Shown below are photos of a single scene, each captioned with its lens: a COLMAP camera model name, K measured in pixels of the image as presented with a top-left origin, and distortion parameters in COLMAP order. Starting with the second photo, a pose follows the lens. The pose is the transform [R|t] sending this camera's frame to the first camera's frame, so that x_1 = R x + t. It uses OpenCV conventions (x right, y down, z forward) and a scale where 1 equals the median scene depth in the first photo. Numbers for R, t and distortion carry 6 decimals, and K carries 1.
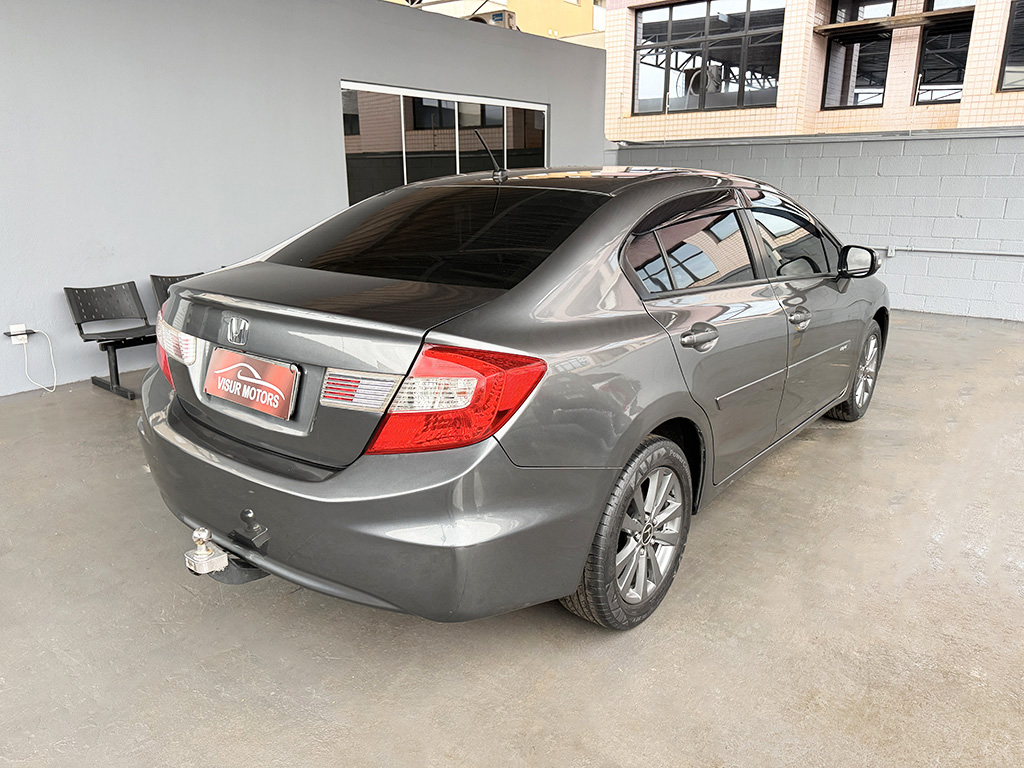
lens RADIAL K [[735.8, 0, 513.3], [0, 735.8, 386.8], [0, 0, 1]] dist [0.014675, -0.004656]
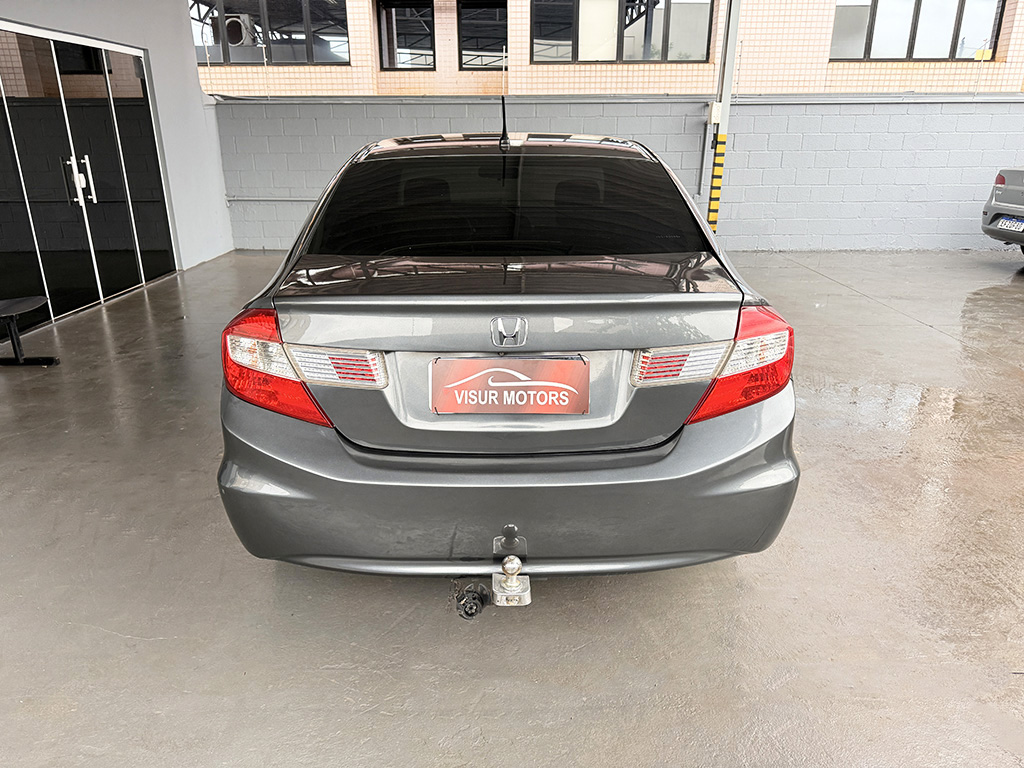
lens RADIAL K [[727.1, 0, 512.0], [0, 727.1, 384.0], [0, 0, 1]] dist [0.025682, -0.002761]
pose [[0.779105, -0.208619, 0.591163, -0.188529], [0.175329, 0.977885, 0.114022, -0.023640], [-0.601877, 0.014813, 0.798452, 0.062357]]
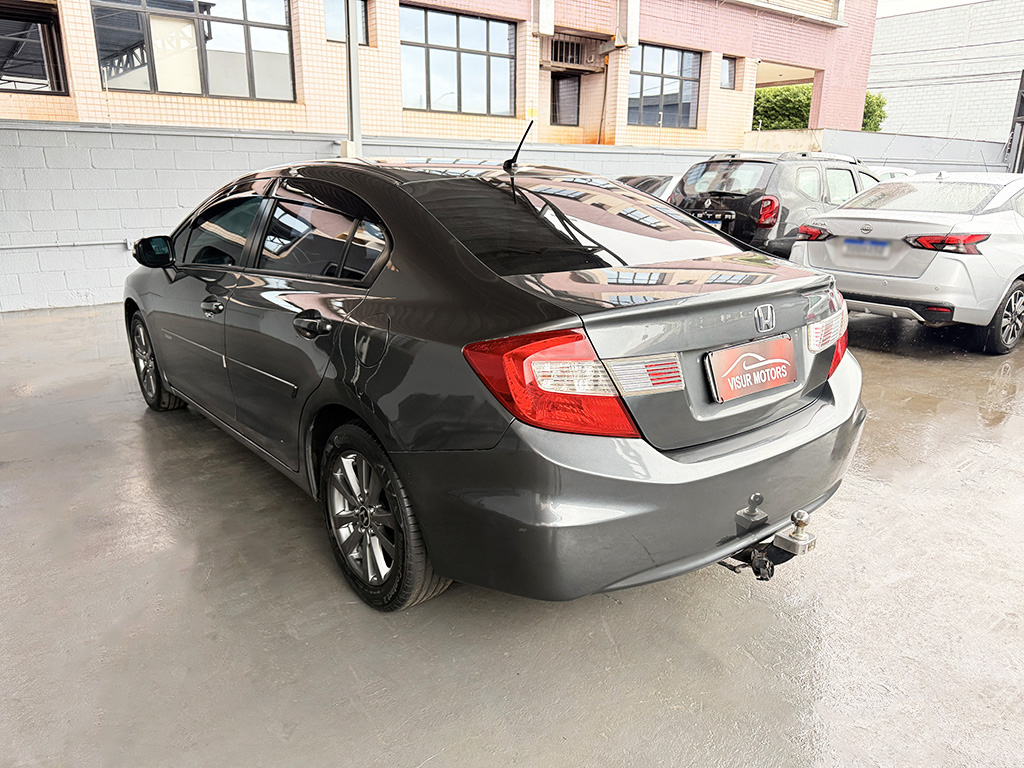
lens RADIAL K [[735.8, 0, 513.3], [0, 735.8, 386.8], [0, 0, 1]] dist [0.014675, -0.004656]
pose [[0.240372, -0.269262, 0.932587, -0.302362], [0.261506, 0.943197, 0.204922, -0.060543], [-0.934792, 0.194620, 0.297132, 0.217500]]
